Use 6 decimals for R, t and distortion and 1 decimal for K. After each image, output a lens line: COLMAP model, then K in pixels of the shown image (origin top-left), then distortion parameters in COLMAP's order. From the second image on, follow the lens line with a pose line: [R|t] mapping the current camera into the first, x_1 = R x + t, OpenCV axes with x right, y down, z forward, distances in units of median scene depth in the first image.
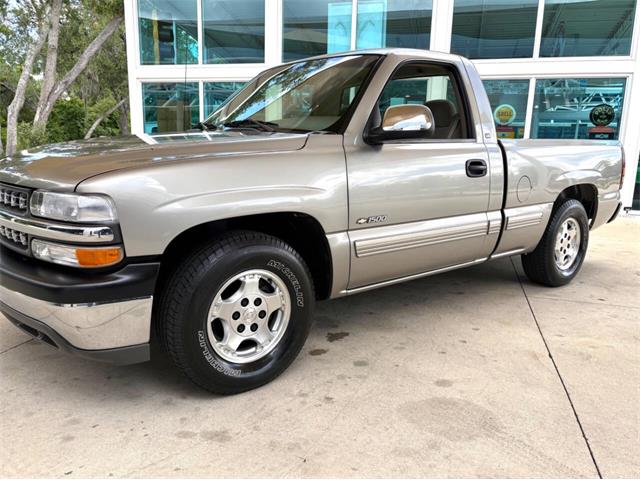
lens RADIAL K [[483.6, 0, 321.7], [0, 483.6, 239.3], [0, 0, 1]] dist [0.028644, -0.007056]
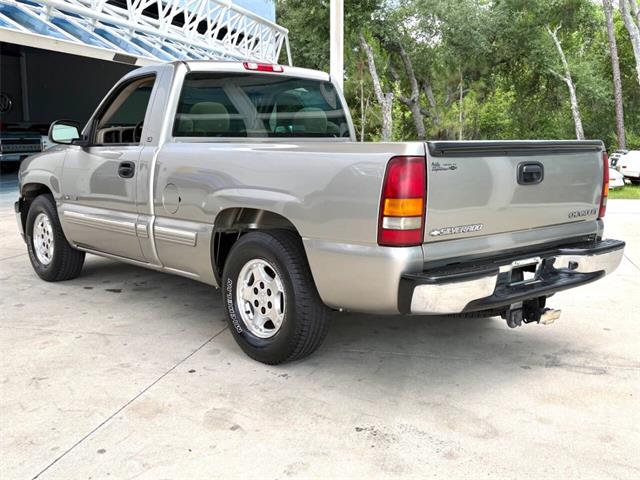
lens RADIAL K [[733.3, 0, 320.0], [0, 733.3, 240.0], [0, 0, 1]] dist [0.179011, -0.488447]
pose [[0.067728, 0.124323, -0.989928, 2.549998], [-0.201076, 0.973547, 0.108509, -0.329911], [0.977232, 0.191701, 0.090935, 1.672763]]
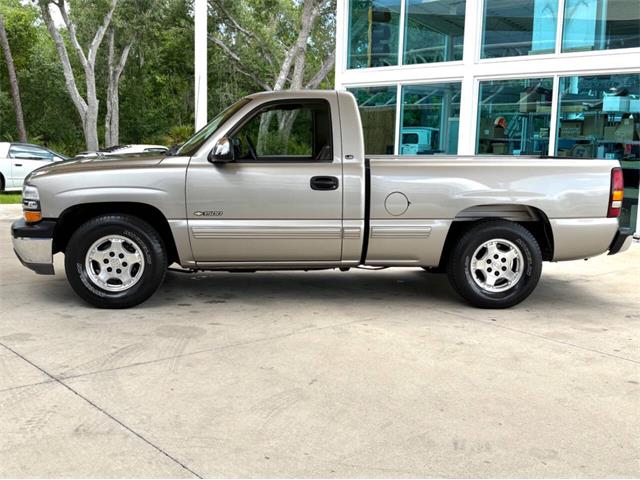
lens RADIAL K [[733.3, 0, 320.0], [0, 733.3, 240.0], [0, 0, 1]] dist [0.179011, -0.488447]
pose [[0.840573, 0.070434, -0.537100, 1.718964], [-0.110897, 0.992886, -0.043351, 0.105086], [0.530225, 0.096002, 0.842404, -0.747268]]
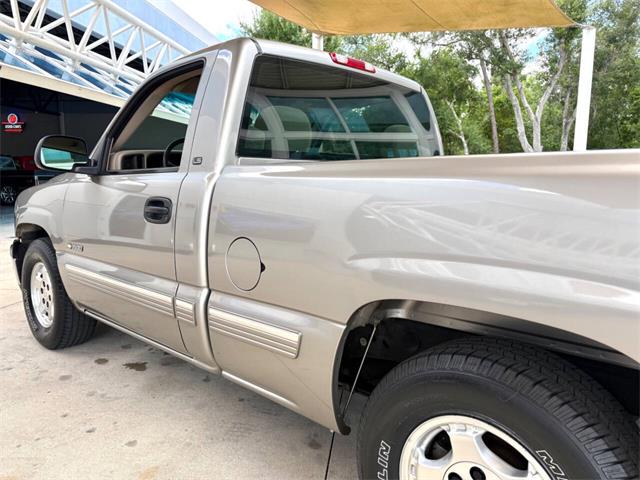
lens RADIAL K [[483.6, 0, 321.7], [0, 483.6, 239.3], [0, 0, 1]] dist [0.028644, -0.007056]
pose [[0.166423, 0.112241, -0.979645, 1.305483], [-0.201751, 0.976359, 0.077591, -0.260511], [0.965194, 0.184732, 0.185134, 1.421234]]
